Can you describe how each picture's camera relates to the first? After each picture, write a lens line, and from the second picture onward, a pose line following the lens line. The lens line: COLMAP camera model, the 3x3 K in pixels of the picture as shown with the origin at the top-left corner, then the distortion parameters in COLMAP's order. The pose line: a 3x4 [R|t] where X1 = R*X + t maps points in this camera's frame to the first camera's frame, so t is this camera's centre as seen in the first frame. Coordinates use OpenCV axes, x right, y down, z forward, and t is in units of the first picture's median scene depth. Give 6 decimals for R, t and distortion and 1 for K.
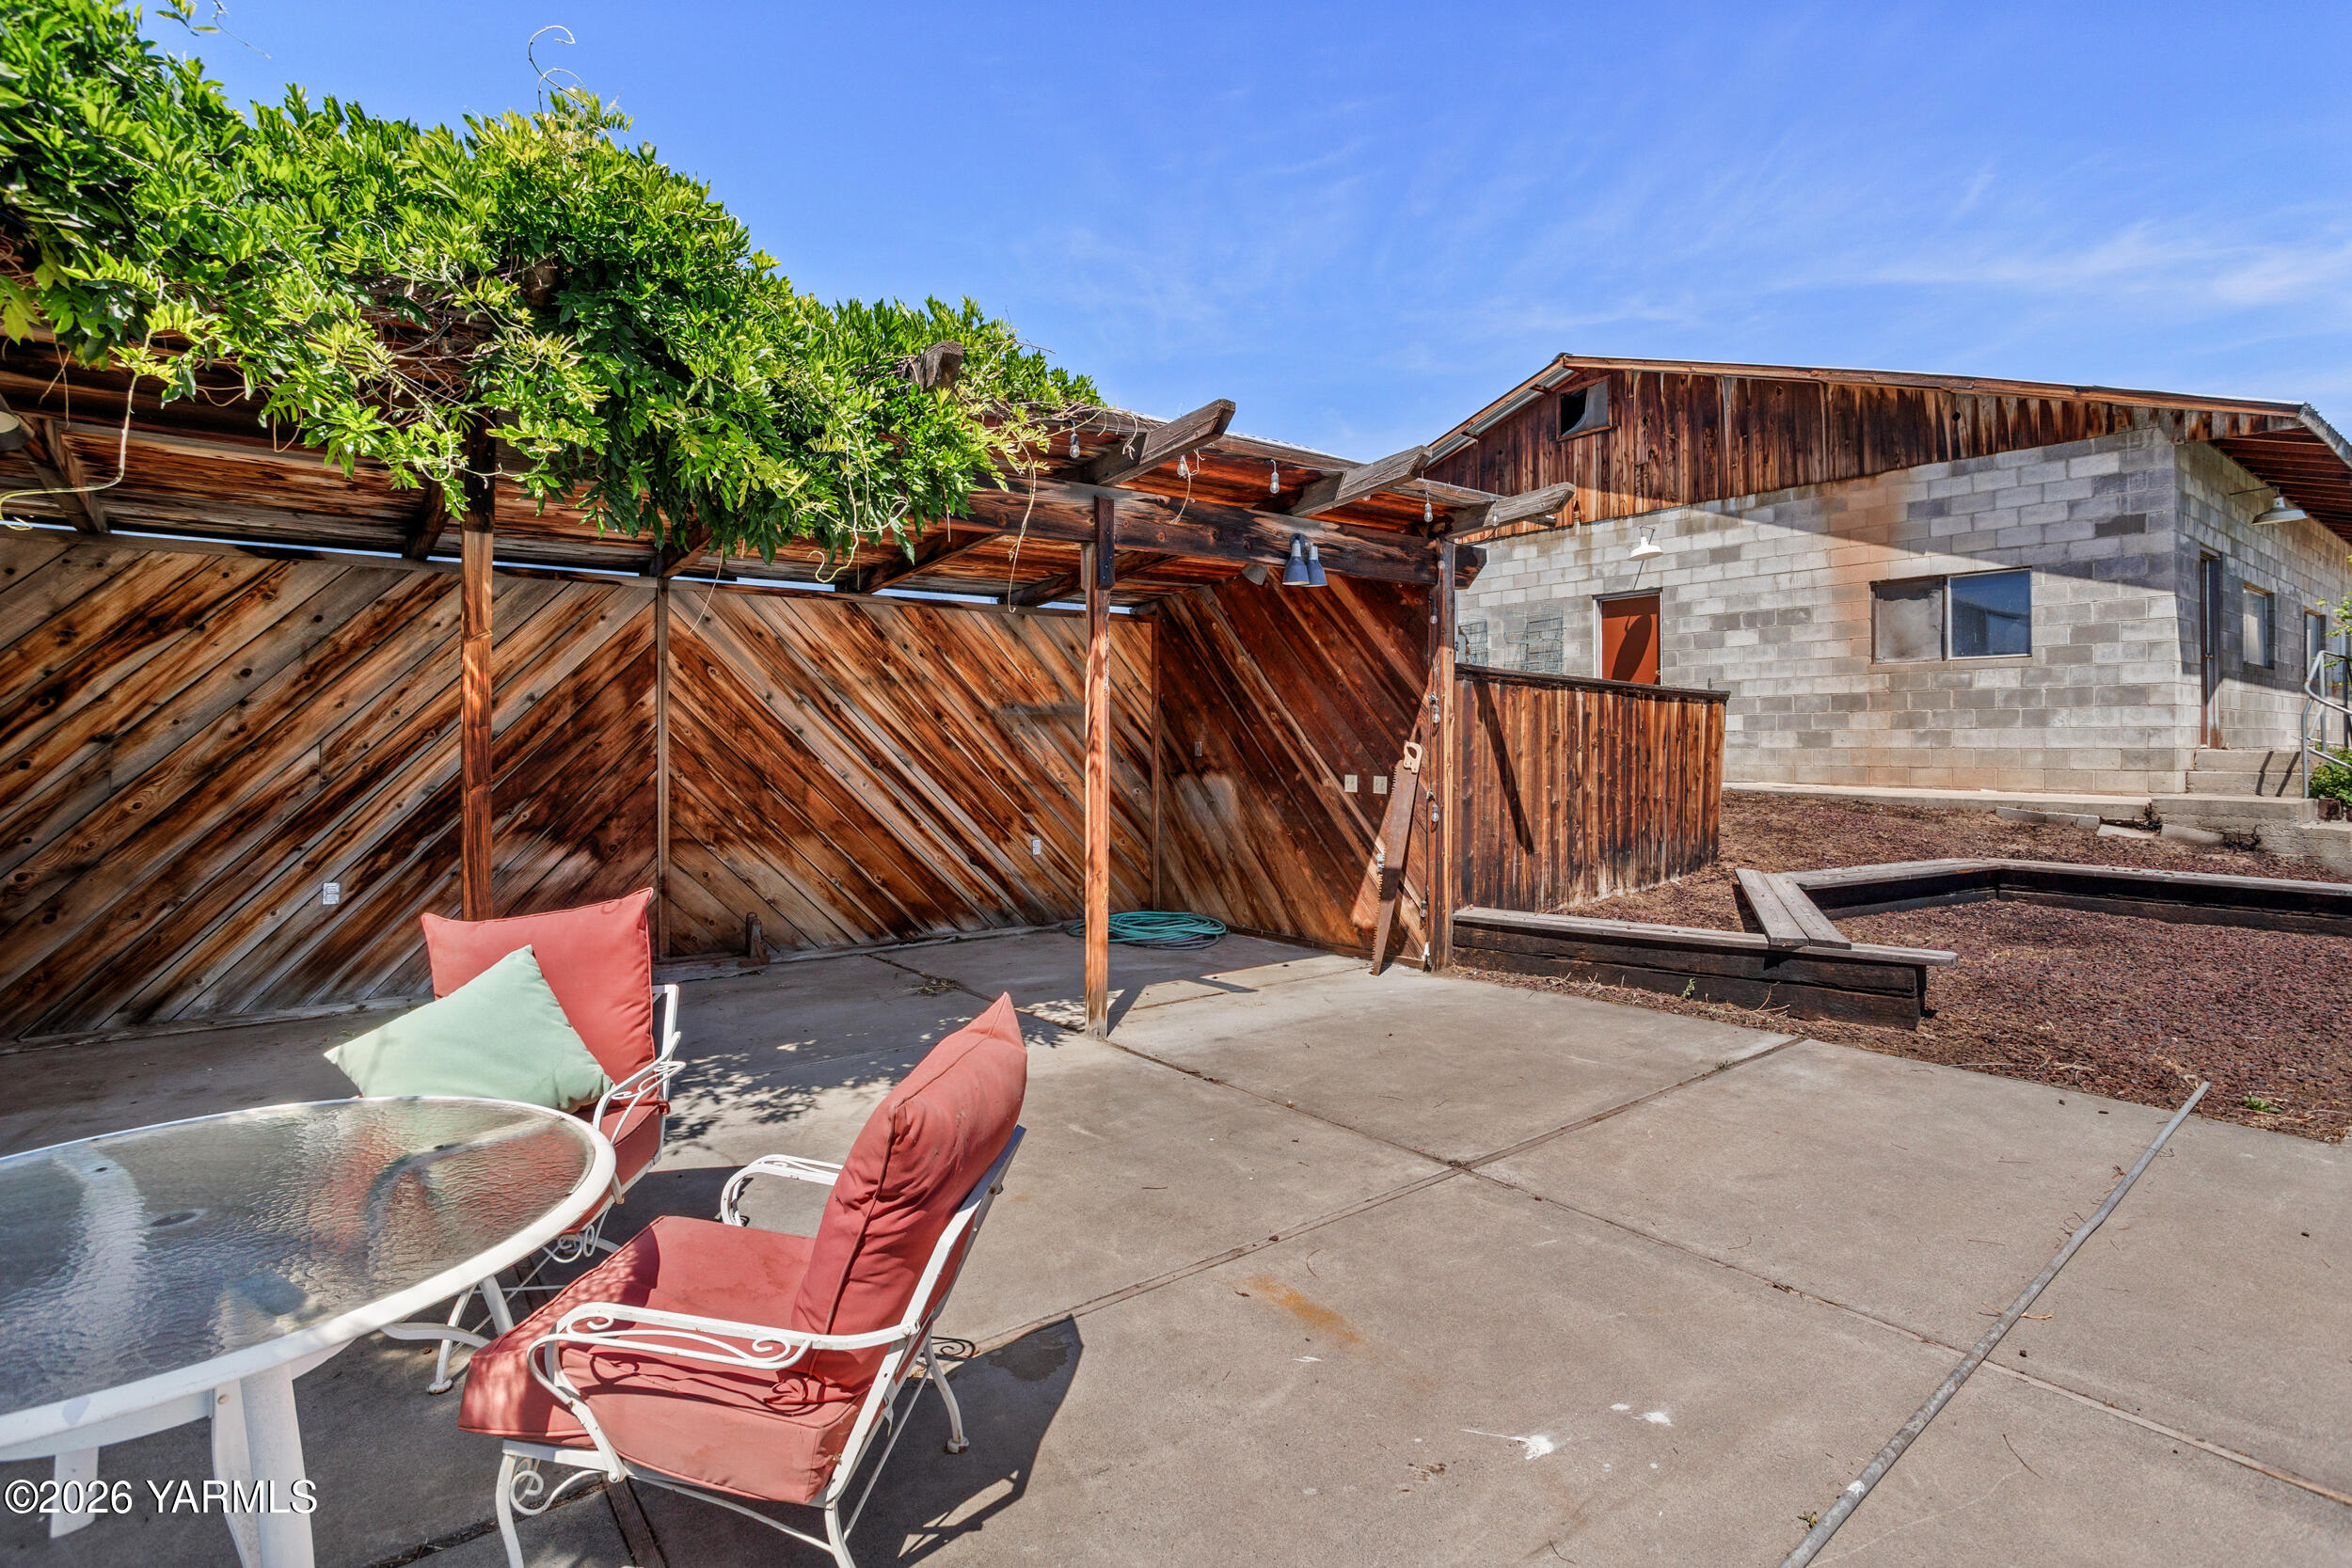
lens RADIAL K [[1159.2, 0, 1189.0], [0, 1159.2, 735.1], [0, 0, 1]] dist [-0.060189, 0.036925]
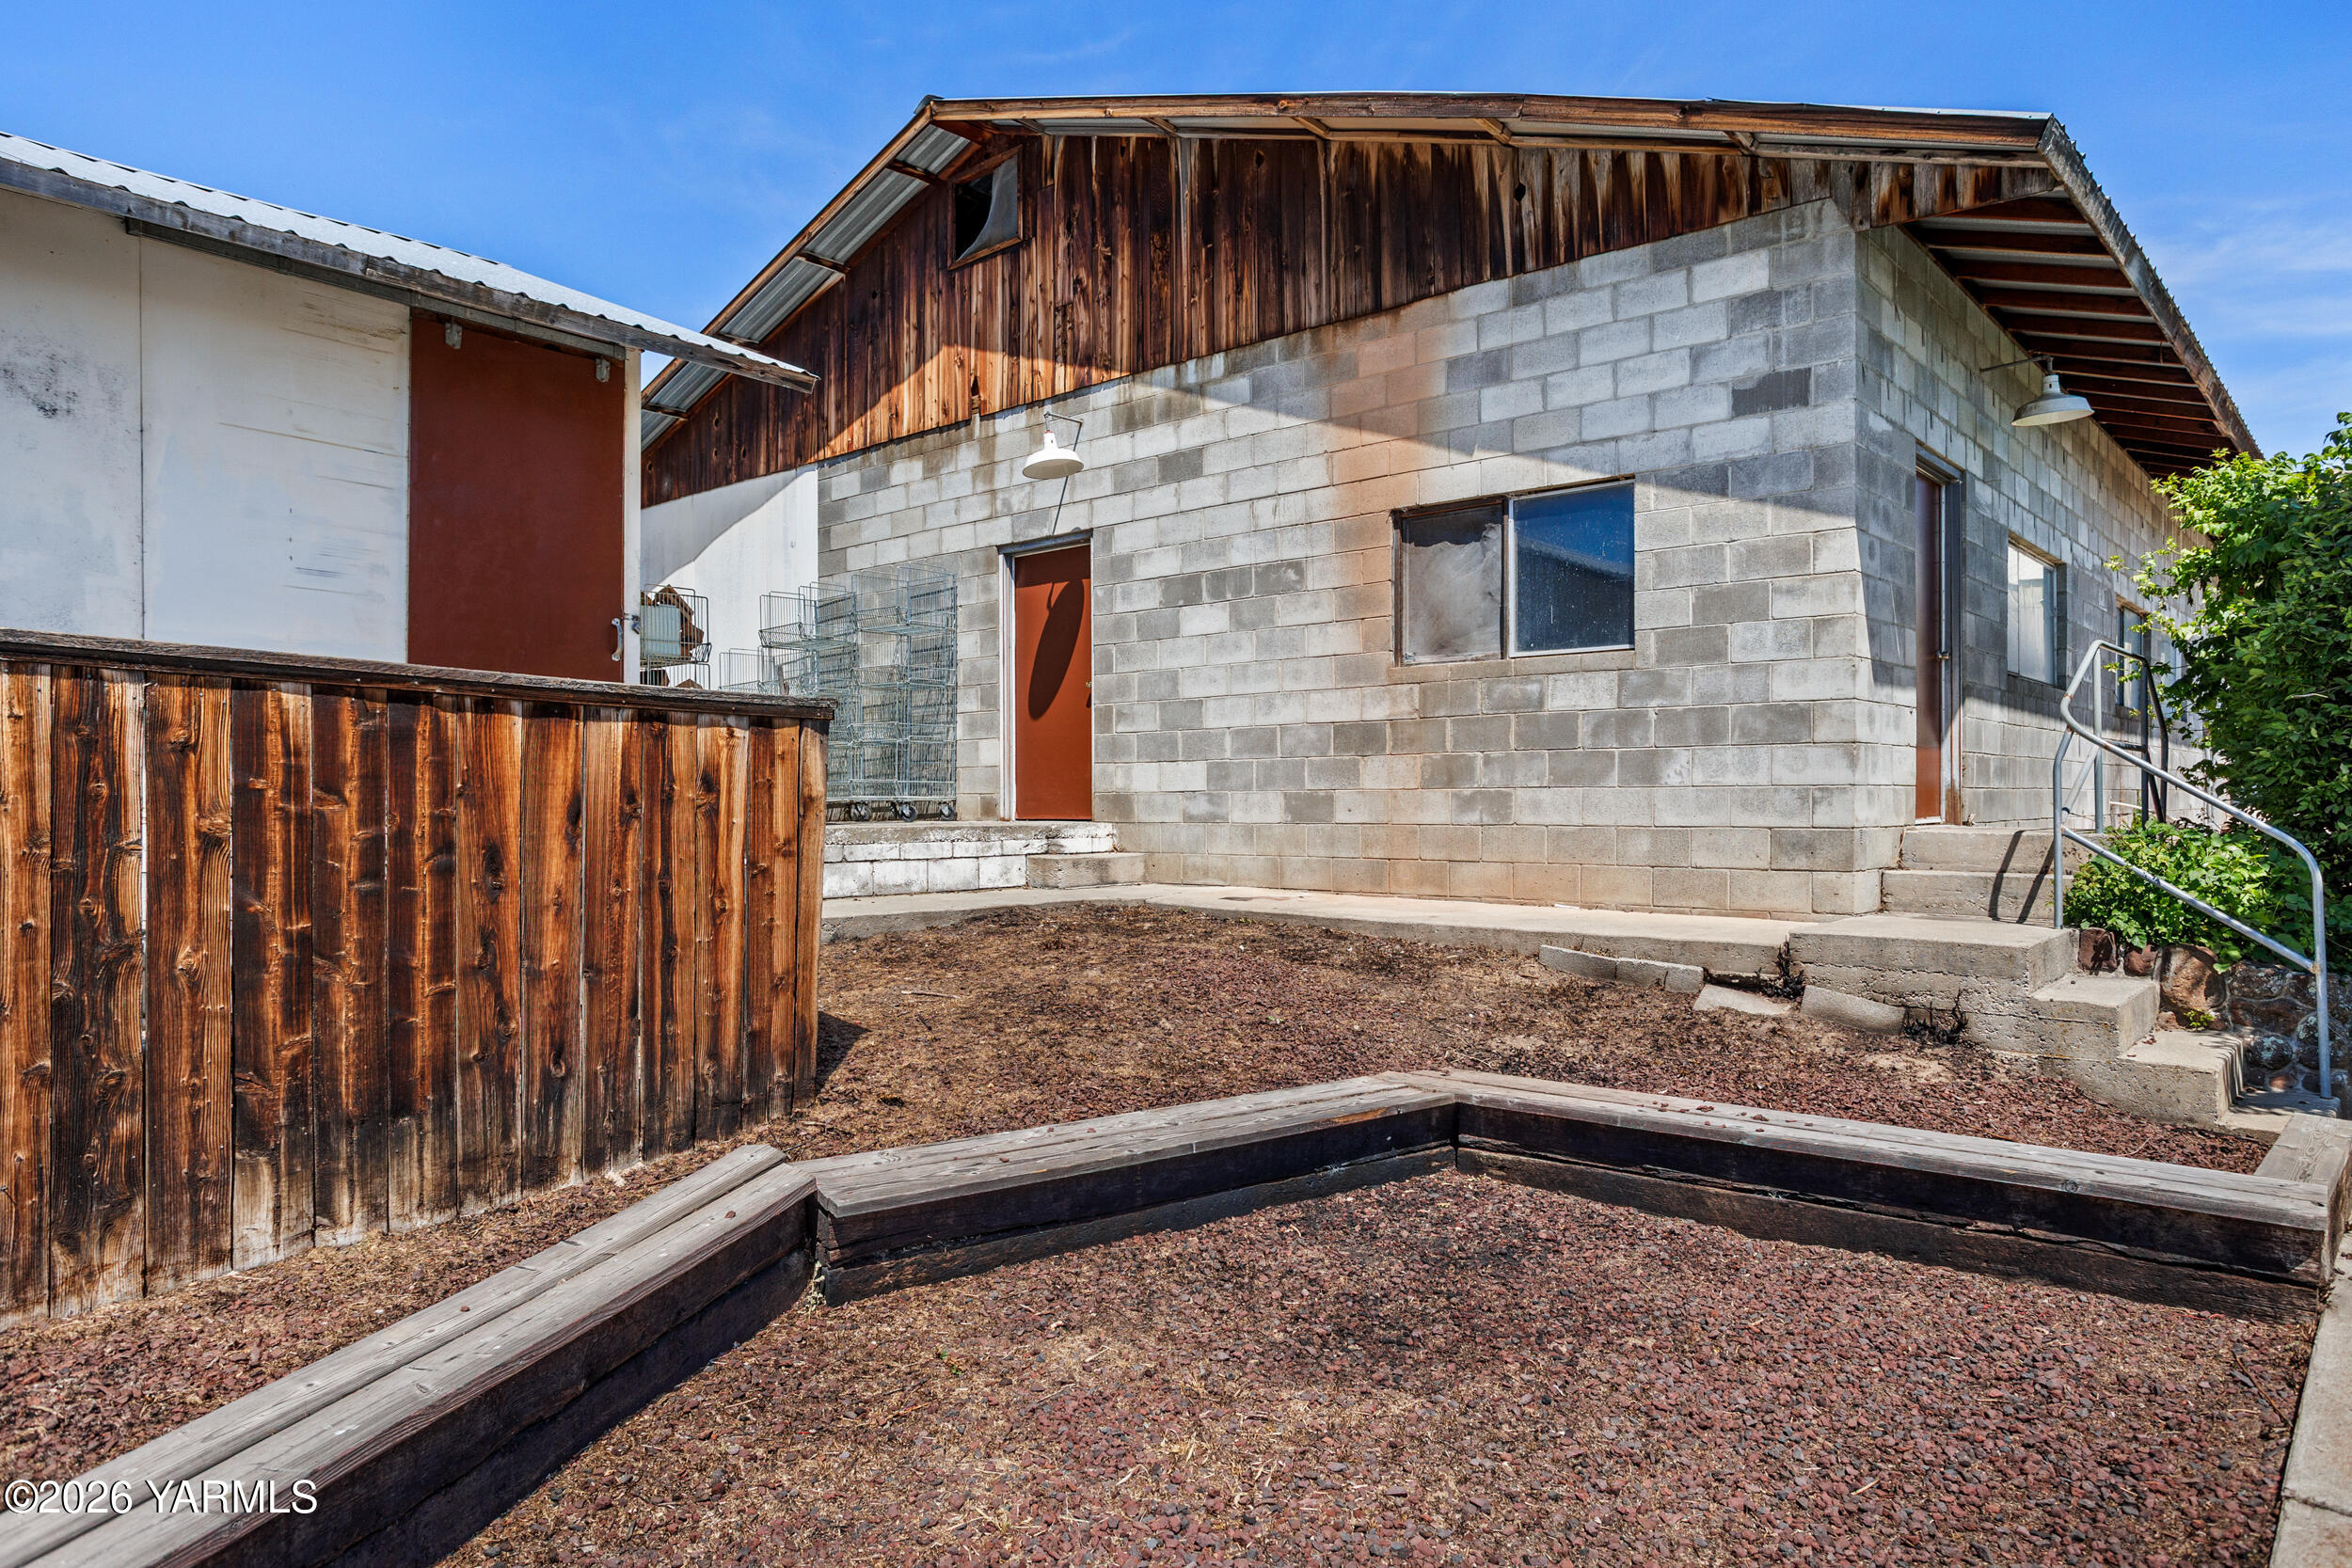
lens RADIAL K [[1459.5, 0, 1246.8], [0, 1459.5, 803.5], [0, 0, 1]] dist [-0.038581, 0.039667]
pose [[0.980107, -0.000719, 0.198467, 0.544310], [-0.000677, 0.999976, 0.006966, -0.003862], [-0.198467, -0.006962, 0.980083, 0.475239]]
